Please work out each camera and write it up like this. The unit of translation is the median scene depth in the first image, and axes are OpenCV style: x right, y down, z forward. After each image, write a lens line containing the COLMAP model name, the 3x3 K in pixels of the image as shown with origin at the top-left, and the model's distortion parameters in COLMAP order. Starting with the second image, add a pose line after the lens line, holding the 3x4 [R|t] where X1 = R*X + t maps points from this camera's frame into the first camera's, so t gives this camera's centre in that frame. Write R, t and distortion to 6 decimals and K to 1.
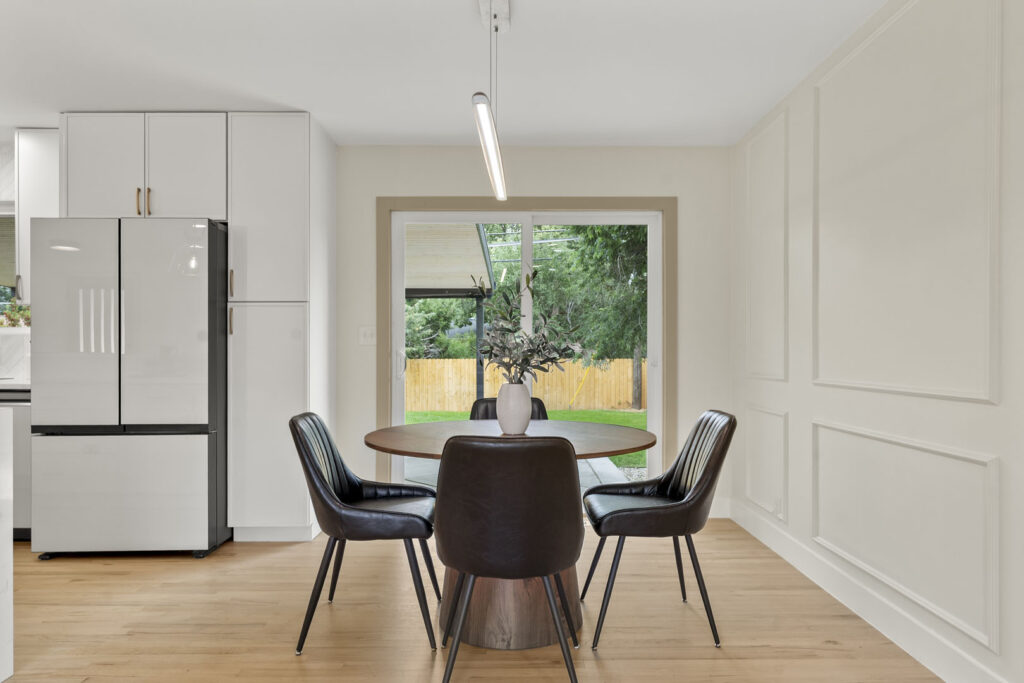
lens RADIAL K [[653.1, 0, 513.5], [0, 653.1, 360.1], [0, 0, 1]] dist [-0.001830, -0.001670]
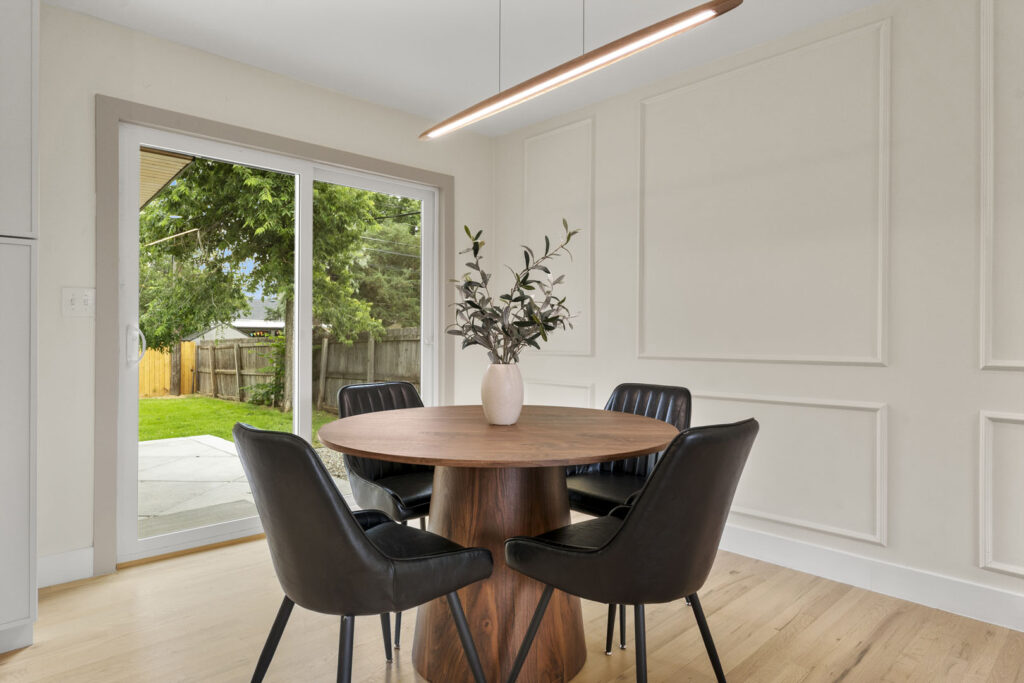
lens RADIAL K [[599.9, 0, 512.0], [0, 599.9, 341.5], [0, 0, 1]] dist [0.001095, 0.000053]
pose [[0.735372, -0.005873, 0.677639, -0.385930], [0.007511, 0.999972, 0.000516, 0.004688], [-0.677623, 0.004710, 0.735395, 0.328604]]
